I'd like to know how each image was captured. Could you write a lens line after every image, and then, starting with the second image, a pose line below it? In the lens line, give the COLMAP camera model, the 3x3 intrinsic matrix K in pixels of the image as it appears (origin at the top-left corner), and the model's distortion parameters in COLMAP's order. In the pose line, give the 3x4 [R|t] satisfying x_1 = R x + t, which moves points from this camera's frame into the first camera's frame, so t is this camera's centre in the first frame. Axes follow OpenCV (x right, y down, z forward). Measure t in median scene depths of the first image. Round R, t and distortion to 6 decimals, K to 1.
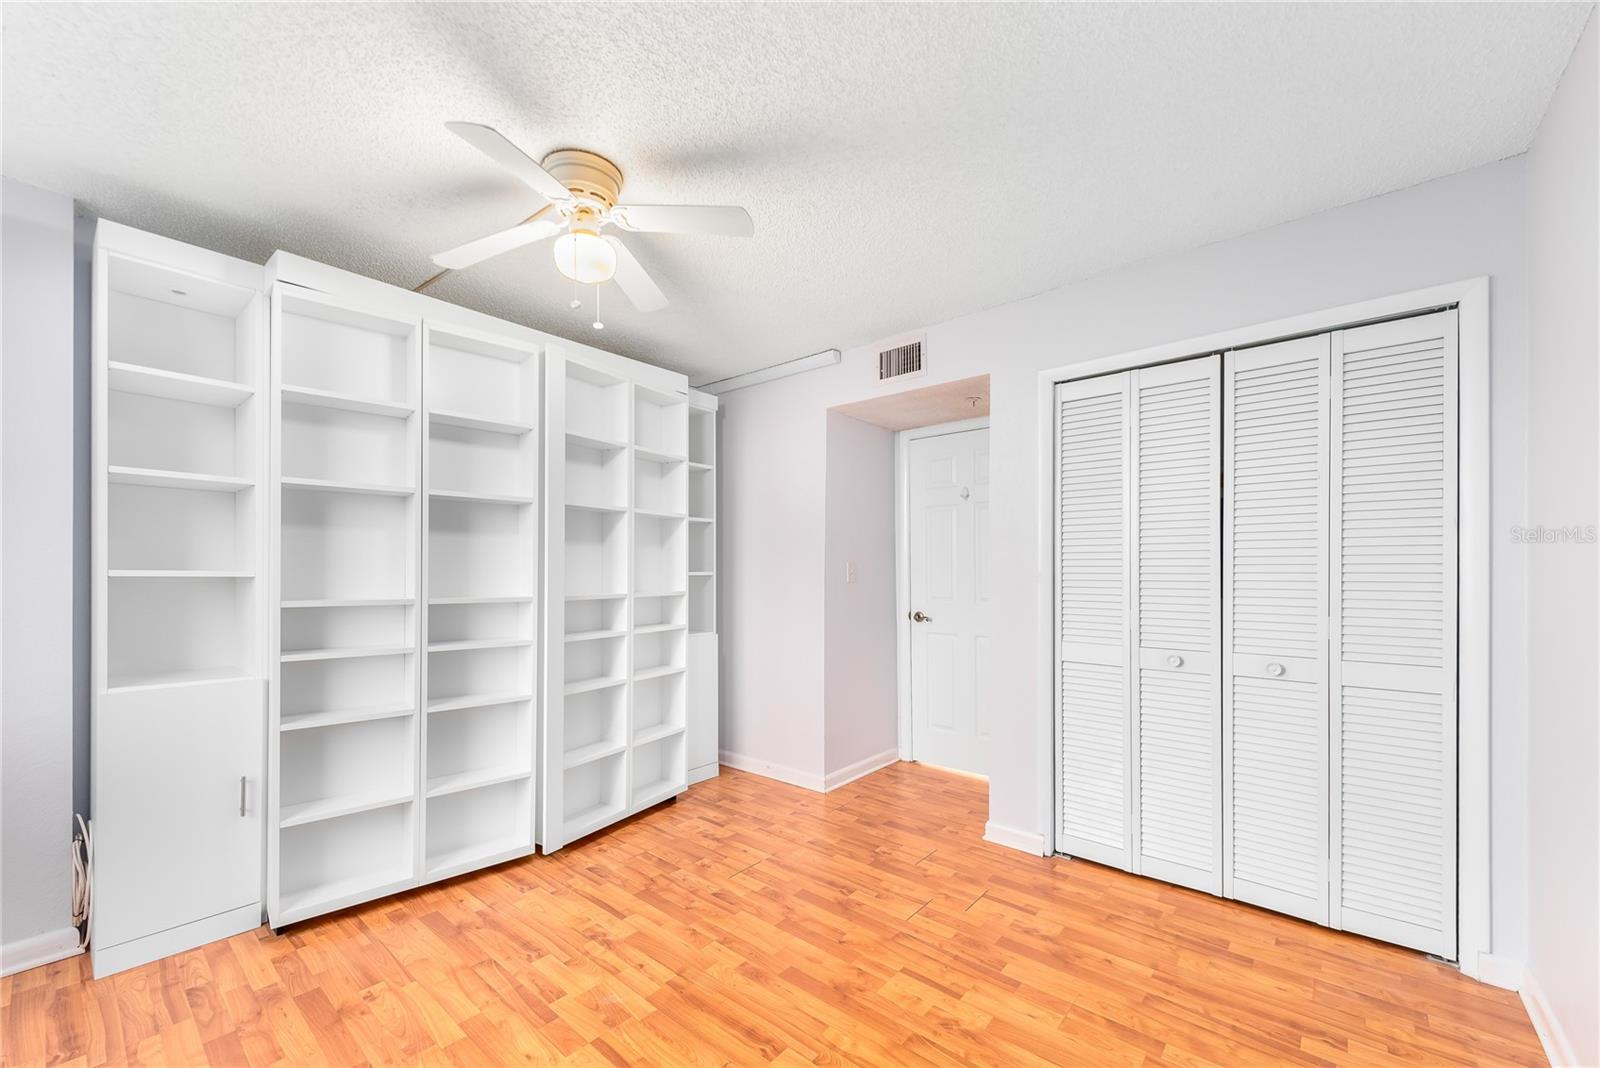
lens RADIAL K [[649.5, 0, 800.7], [0, 649.5, 570.0], [0, 0, 1]] dist [0.018077, -0.004381]
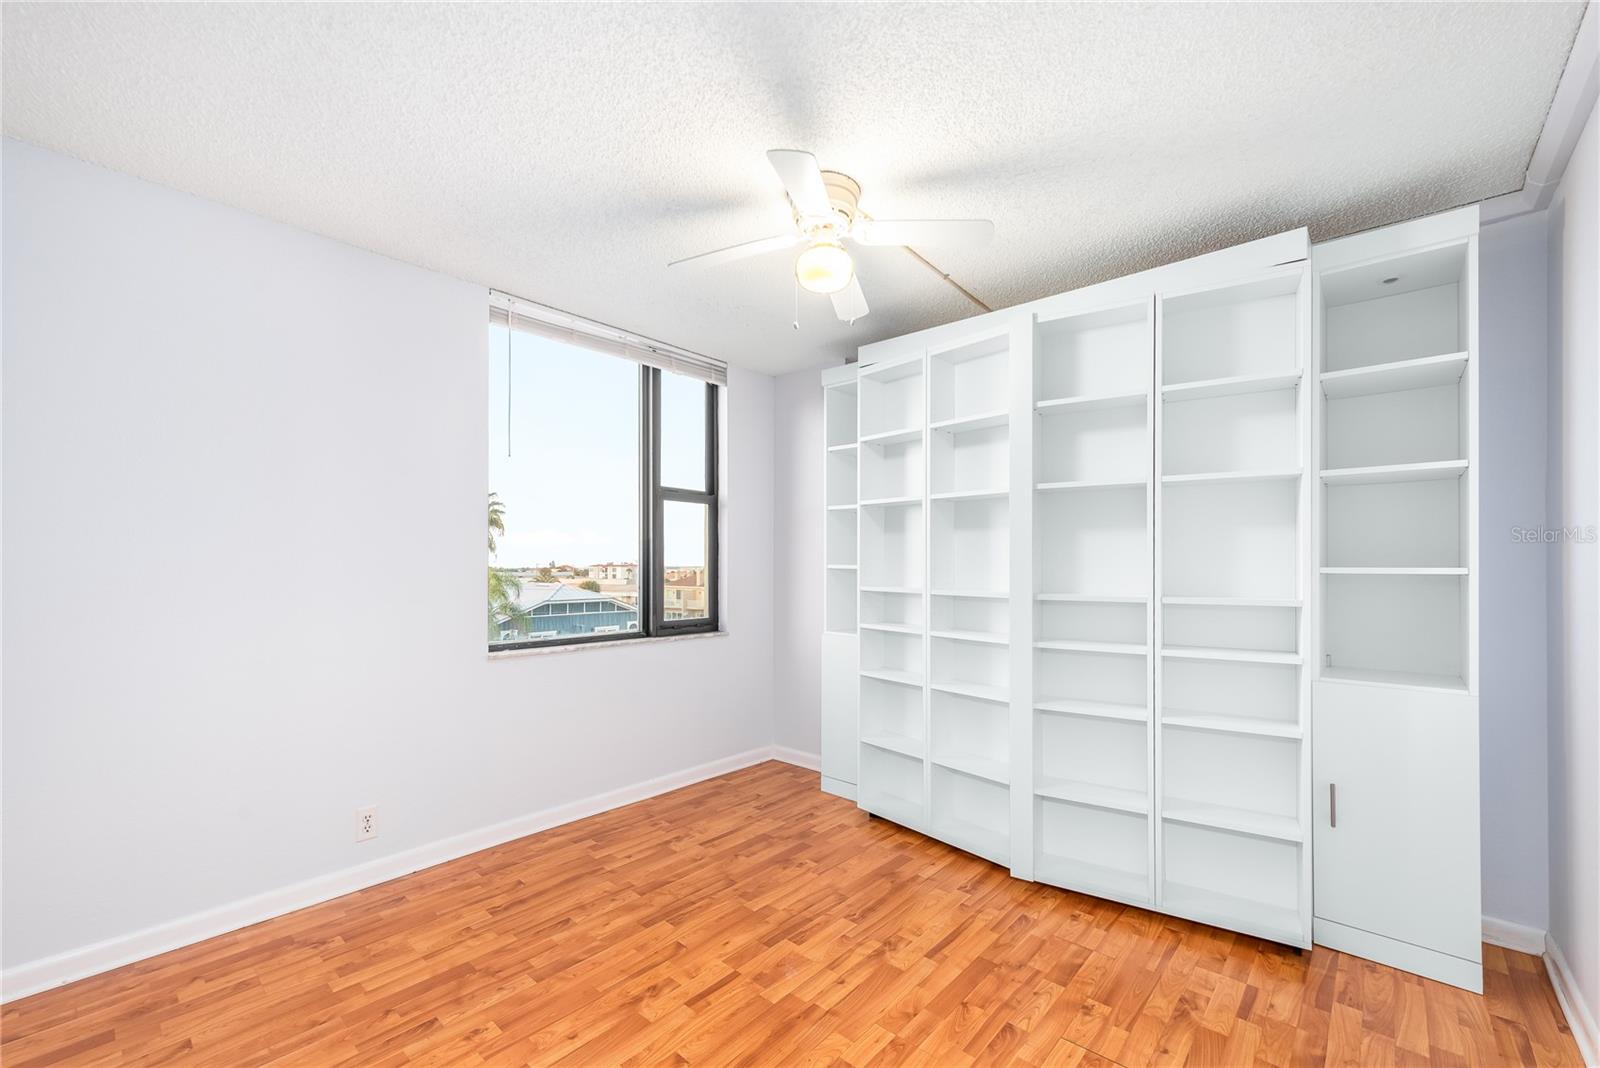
lens RADIAL K [[649.5, 0, 800.7], [0, 649.5, 570.0], [0, 0, 1]] dist [0.018077, -0.004381]
pose [[-0.018792, 0.010117, -0.999772, 0.650430], [-0.003606, 0.999942, 0.010187, -0.002841], [0.999817, 0.003797, -0.018754, 0.887793]]
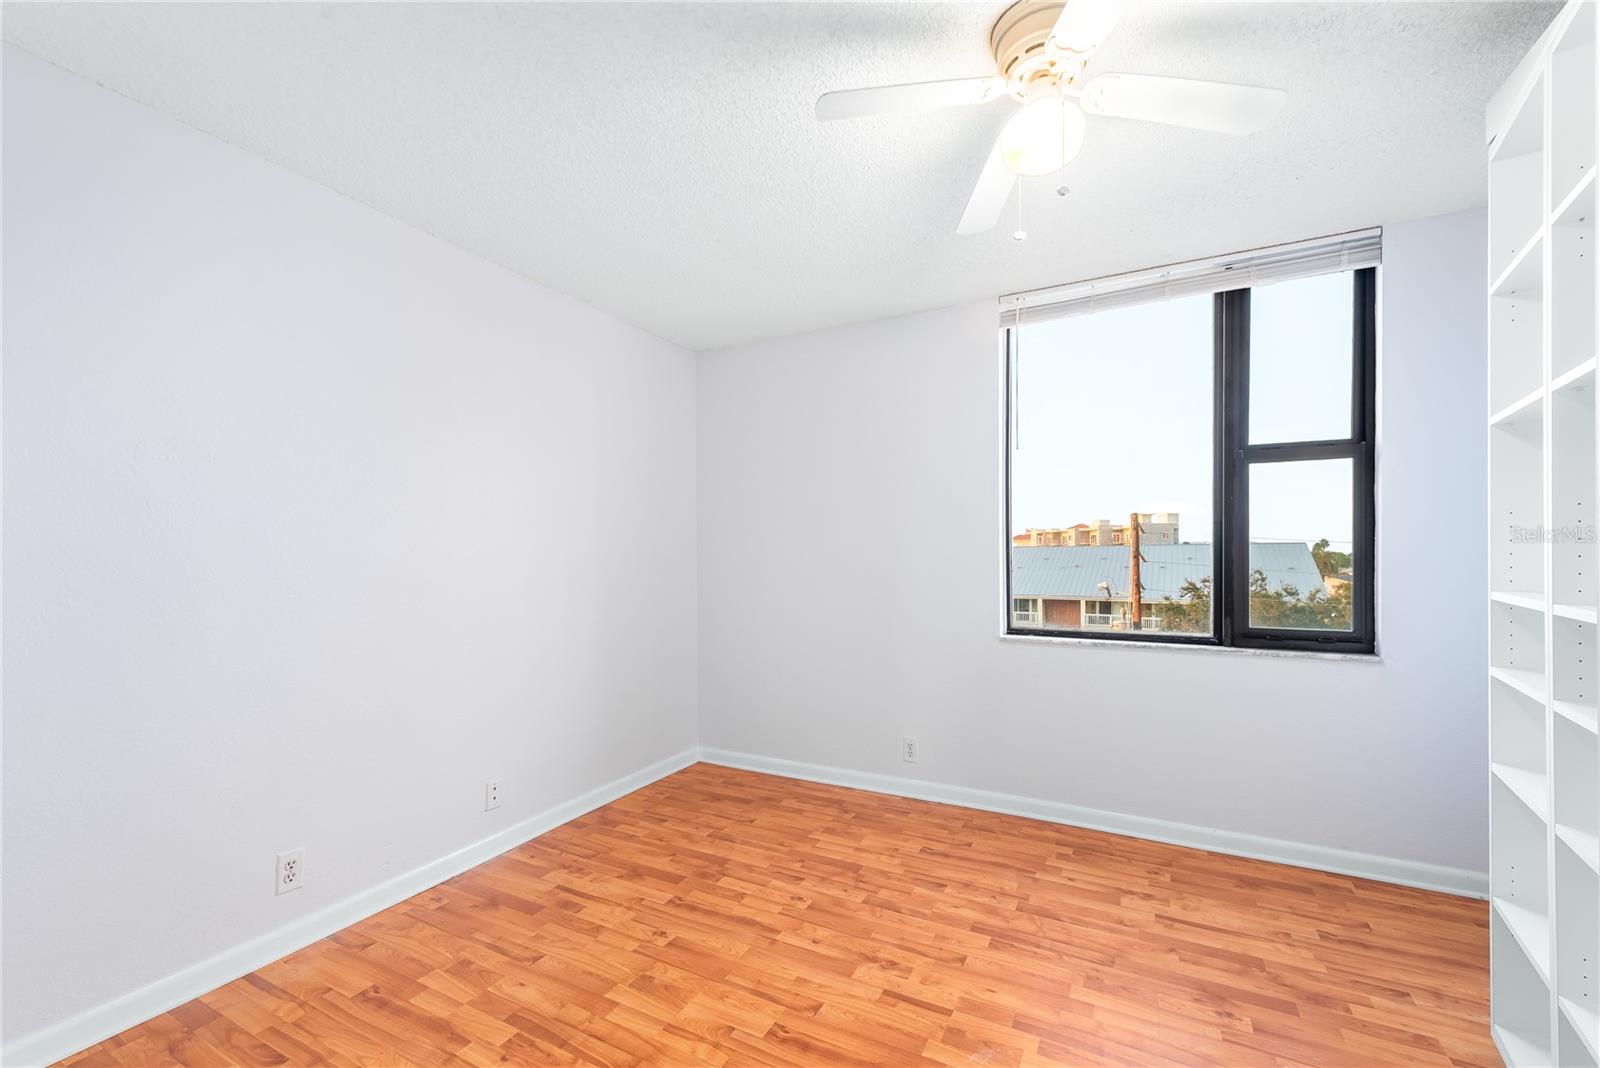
lens RADIAL K [[649.5, 0, 800.7], [0, 649.5, 570.0], [0, 0, 1]] dist [0.018077, -0.004381]
pose [[-0.972015, 0.012367, -0.234592, 0.112738], [0.007362, 0.999726, 0.022199, 0.003720], [0.234803, 0.019851, -0.971840, 1.509185]]
